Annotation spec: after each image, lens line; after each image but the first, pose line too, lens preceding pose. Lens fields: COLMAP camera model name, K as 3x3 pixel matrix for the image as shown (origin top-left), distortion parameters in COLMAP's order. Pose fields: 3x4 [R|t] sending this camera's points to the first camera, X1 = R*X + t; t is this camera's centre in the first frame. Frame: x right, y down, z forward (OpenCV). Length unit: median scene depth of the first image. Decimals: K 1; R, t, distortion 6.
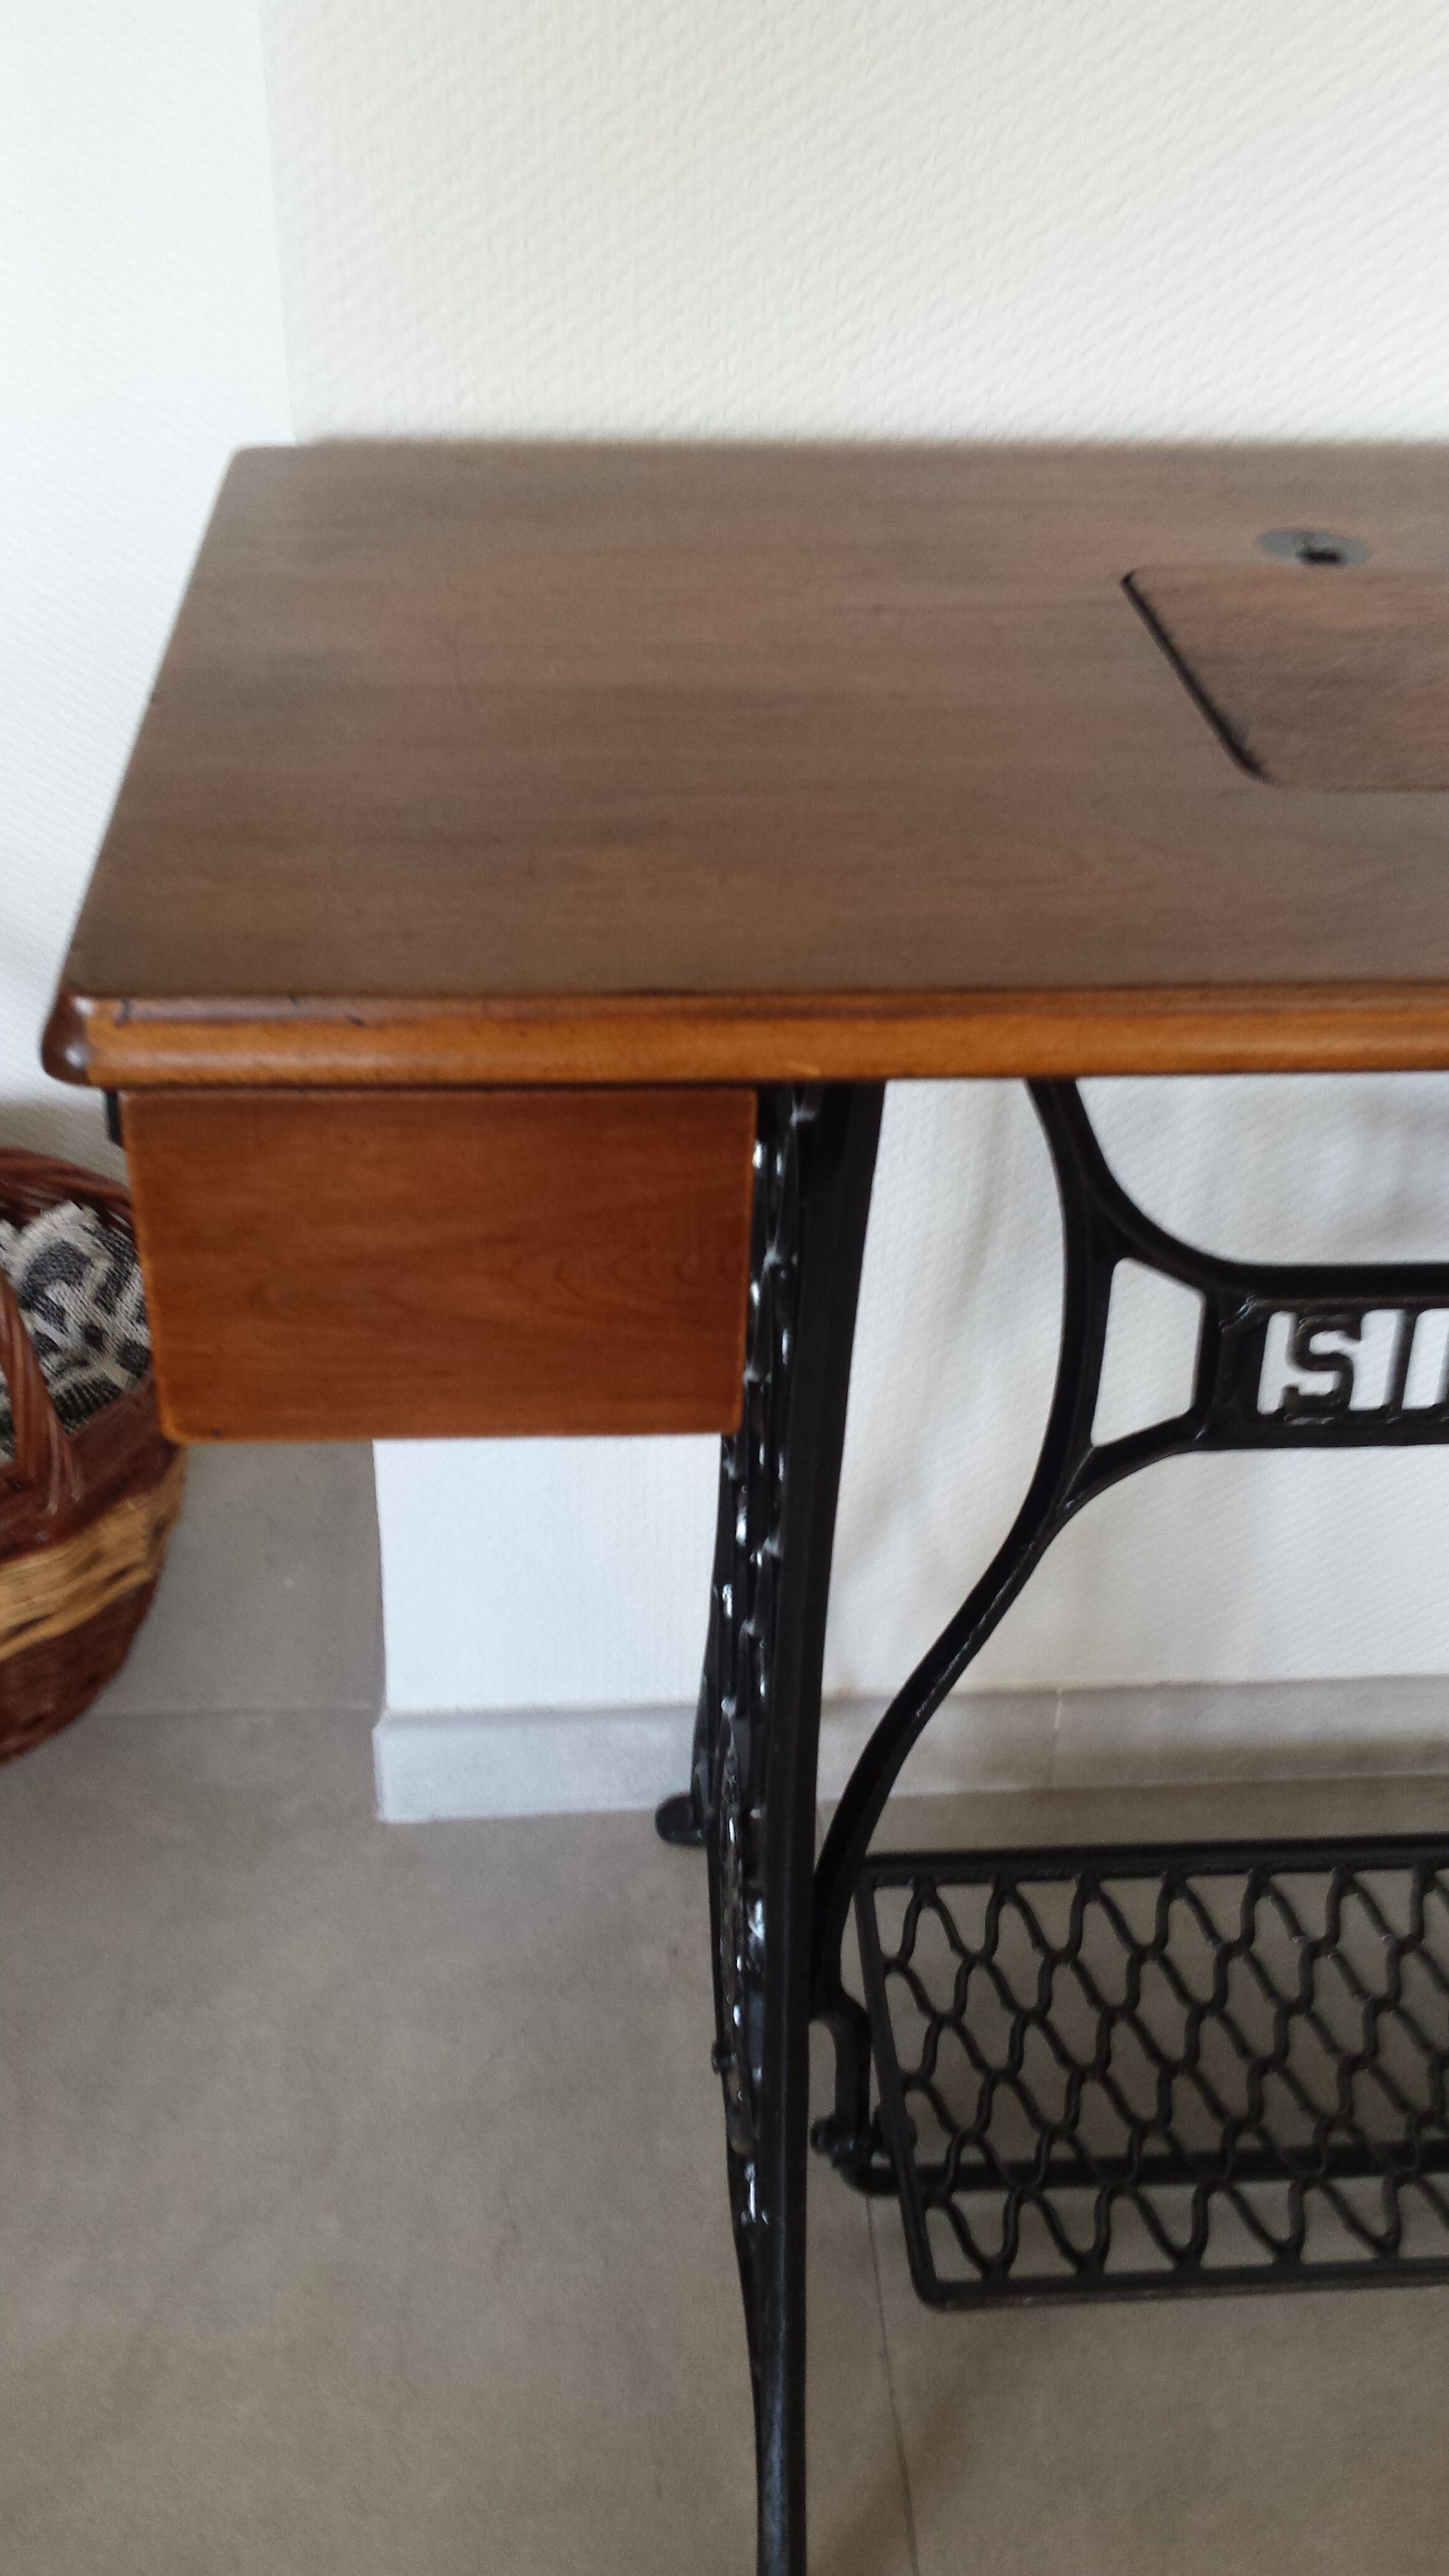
lens RADIAL K [[2314.1, 0, 724.5], [0, 2314.1, 1288.0], [0, 0, 1]] dist [0.108831, -0.202313]
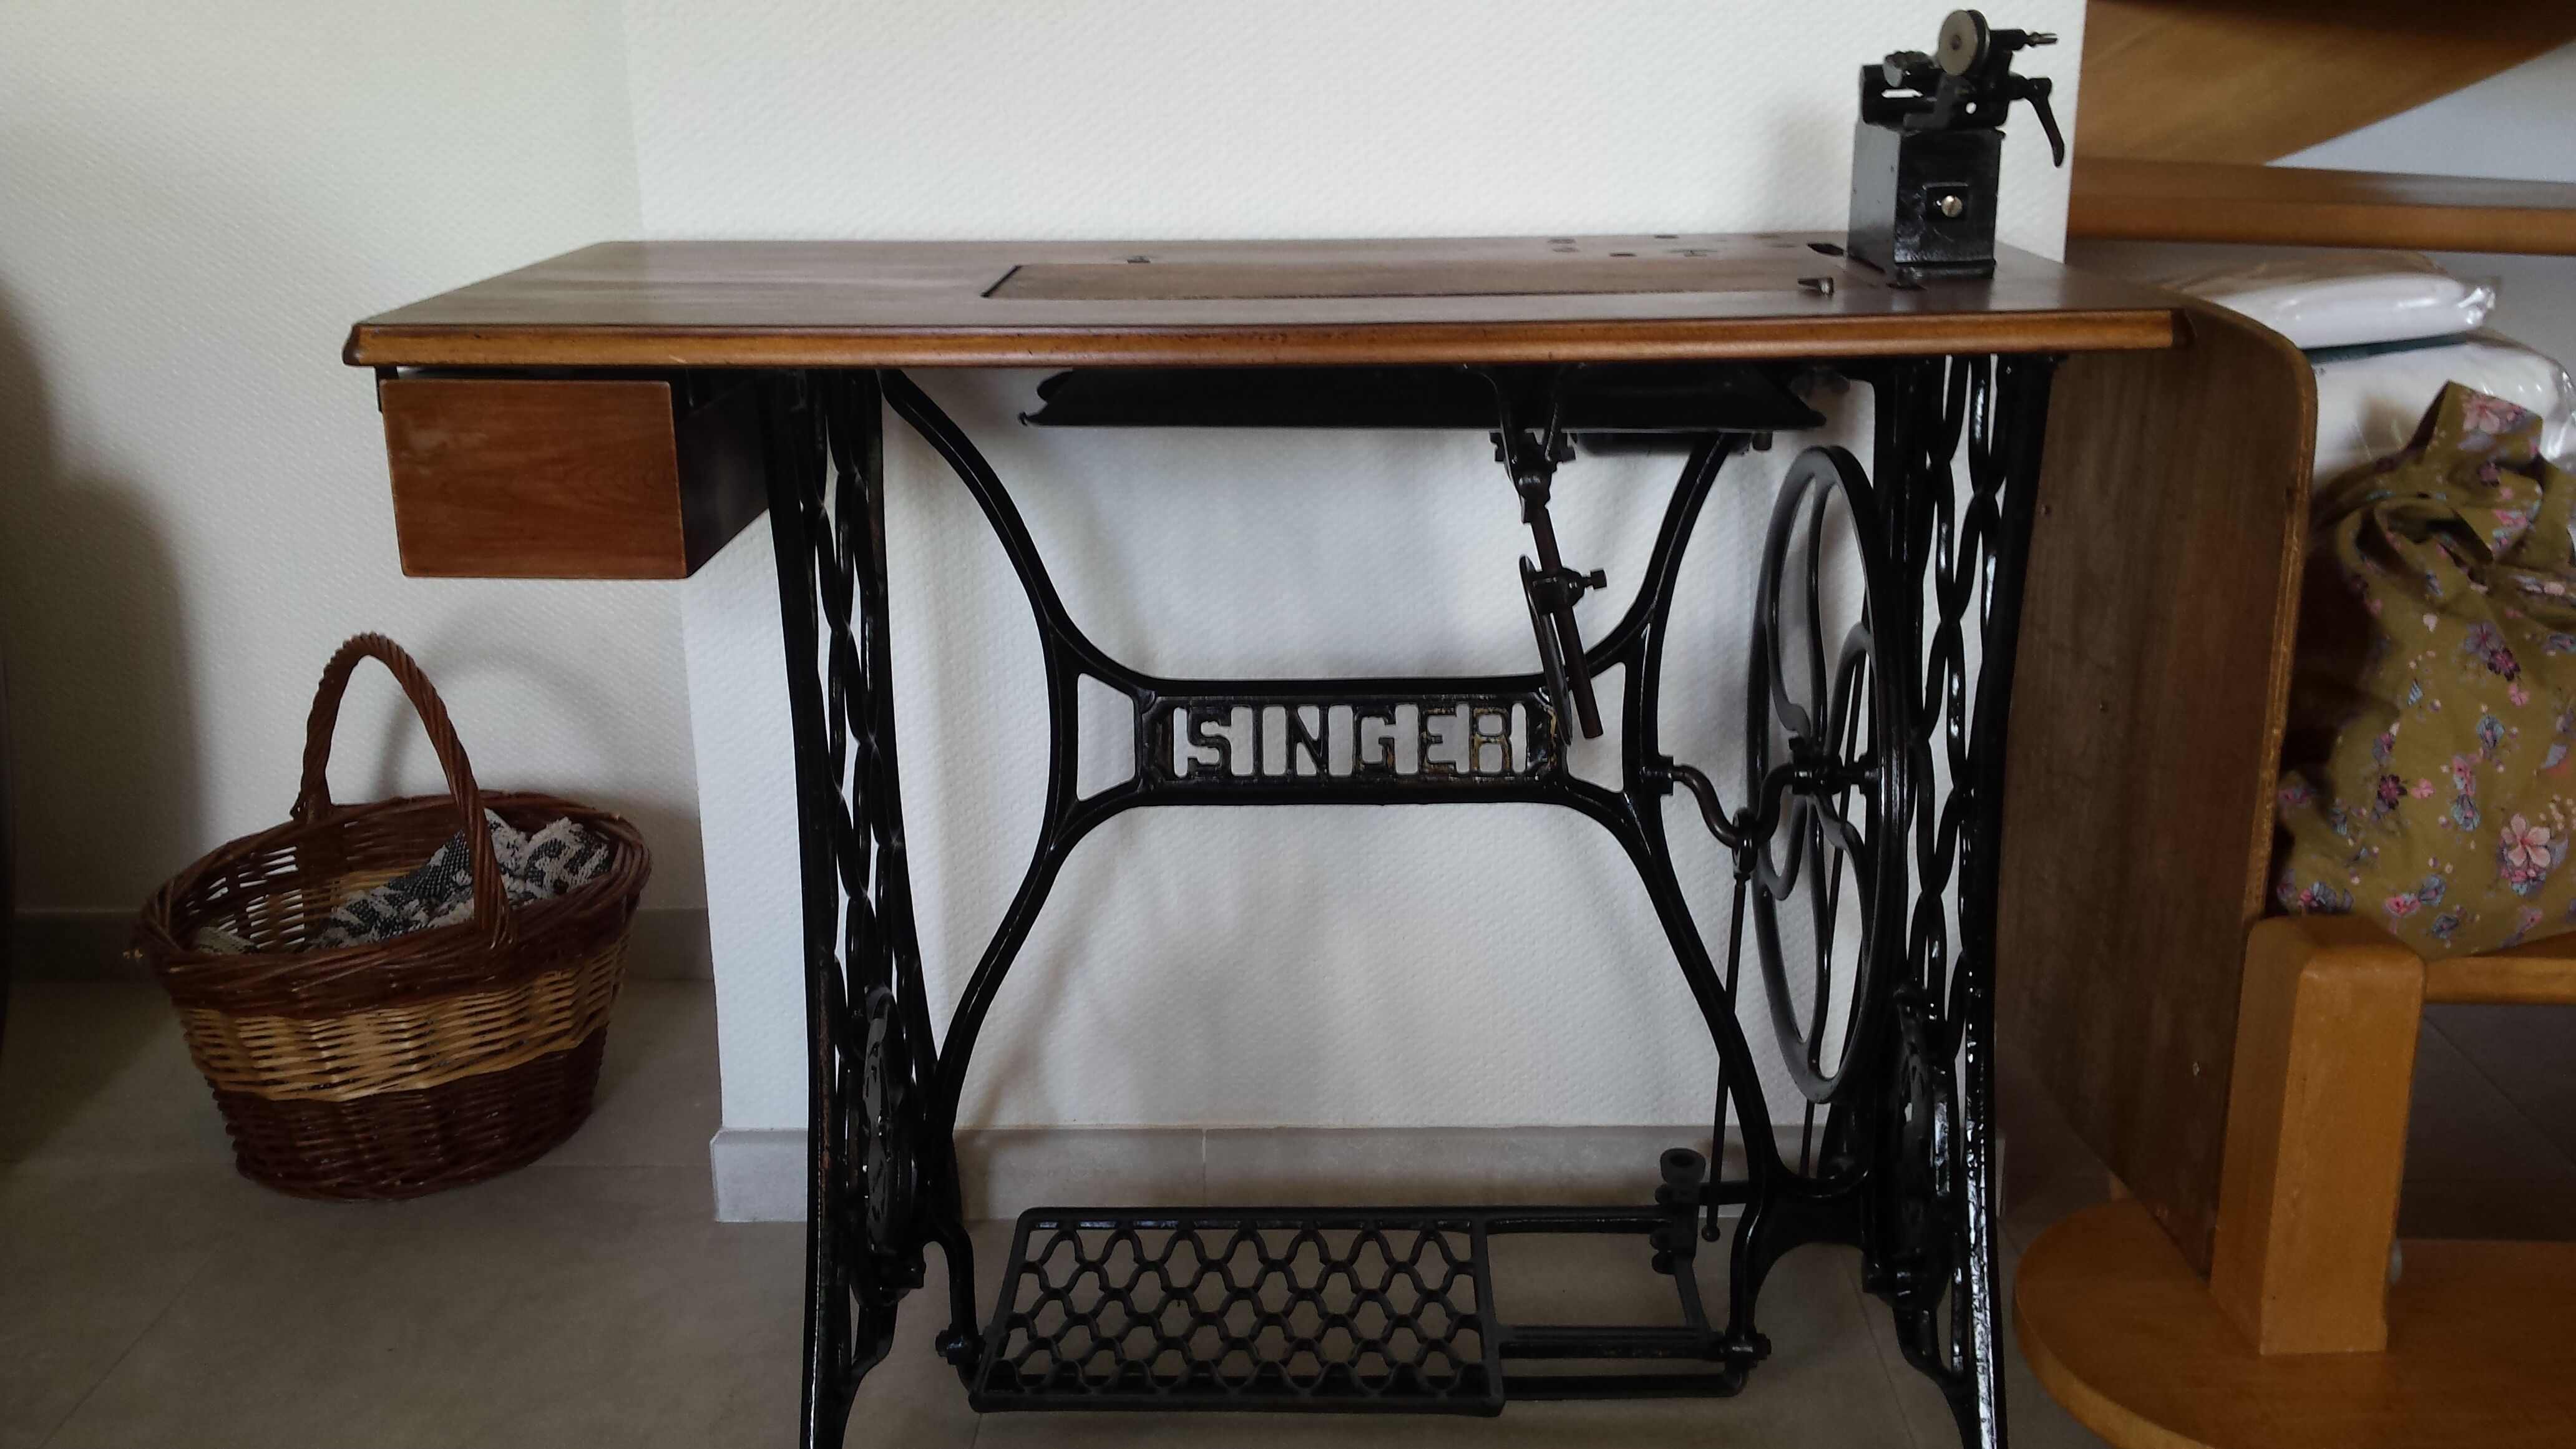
lens RADIAL K [[2345.5, 0, 1288.0], [0, 2345.5, 724.5], [0, 0, 1]] dist [0.117511, -0.195872]
pose [[0.994940, -0.001147, -0.100461, 0.469158], [-0.029063, 0.953896, -0.298726, 0.501834], [0.096173, 0.300134, 0.949037, -0.551811]]
